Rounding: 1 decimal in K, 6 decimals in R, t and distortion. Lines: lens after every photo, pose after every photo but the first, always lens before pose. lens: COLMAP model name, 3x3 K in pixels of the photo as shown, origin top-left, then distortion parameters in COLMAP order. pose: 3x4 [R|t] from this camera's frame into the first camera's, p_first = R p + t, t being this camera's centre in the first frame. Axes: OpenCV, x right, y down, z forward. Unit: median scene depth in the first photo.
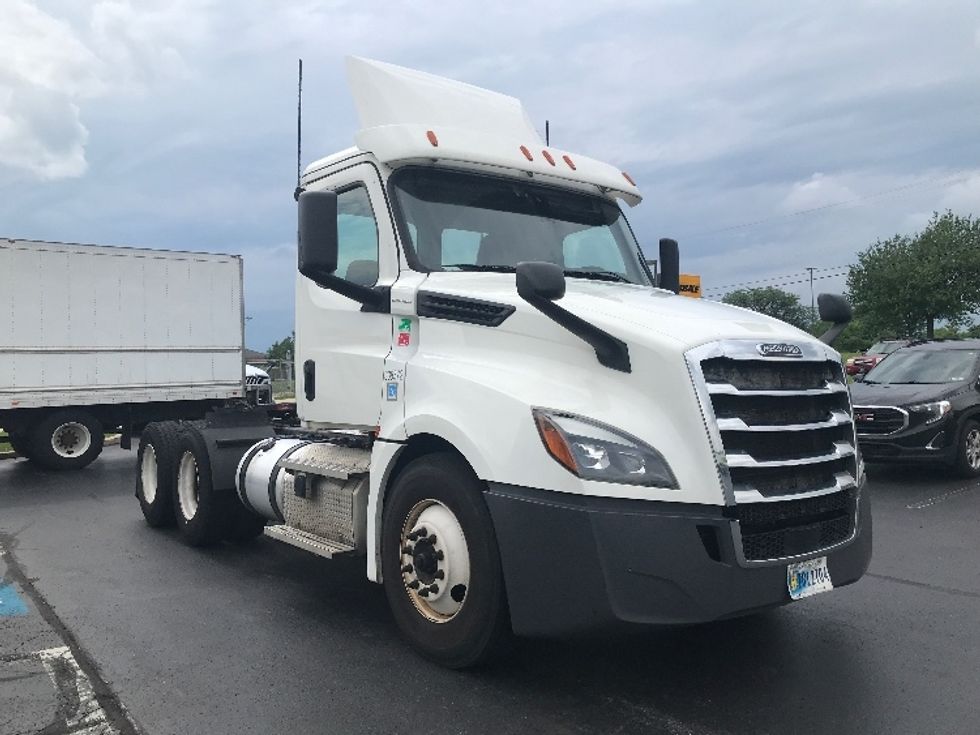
lens RADIAL K [[799.7, 0, 485.7], [0, 799.7, 360.1], [0, 0, 1]] dist [0.036264, -0.068972]
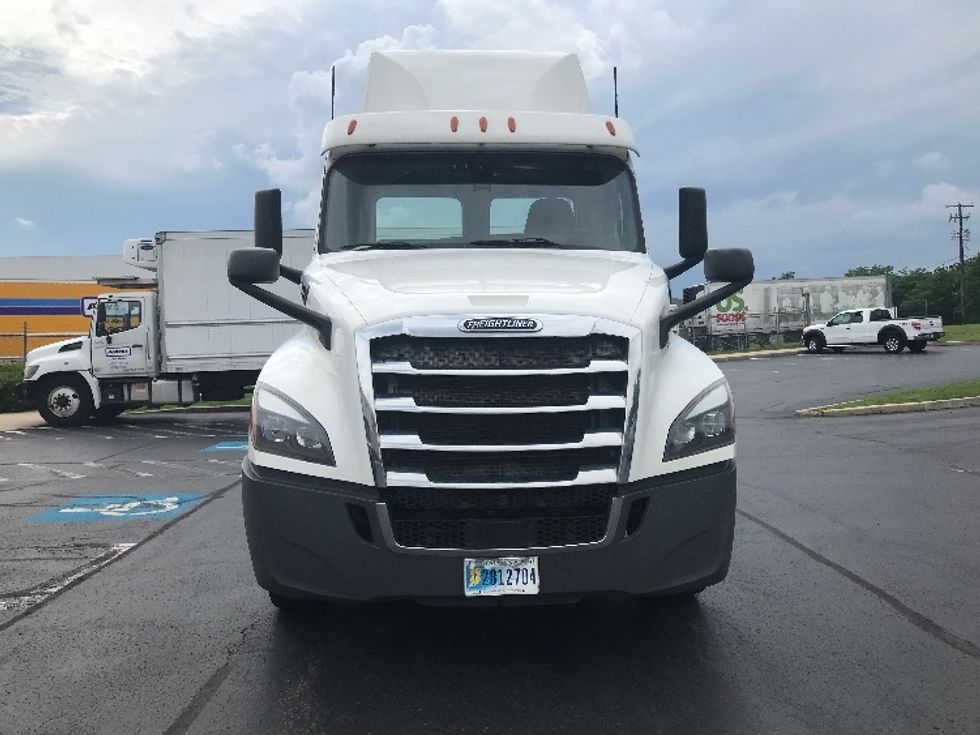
lens RADIAL K [[799.7, 0, 474.3], [0, 799.7, 344.7], [0, 0, 1]] dist [0.036264, -0.068972]
pose [[0.820010, -0.003703, -0.572337, 0.902505], [0.025139, 0.999247, 0.029552, -0.018287], [0.571796, -0.038621, 0.819486, 0.251007]]
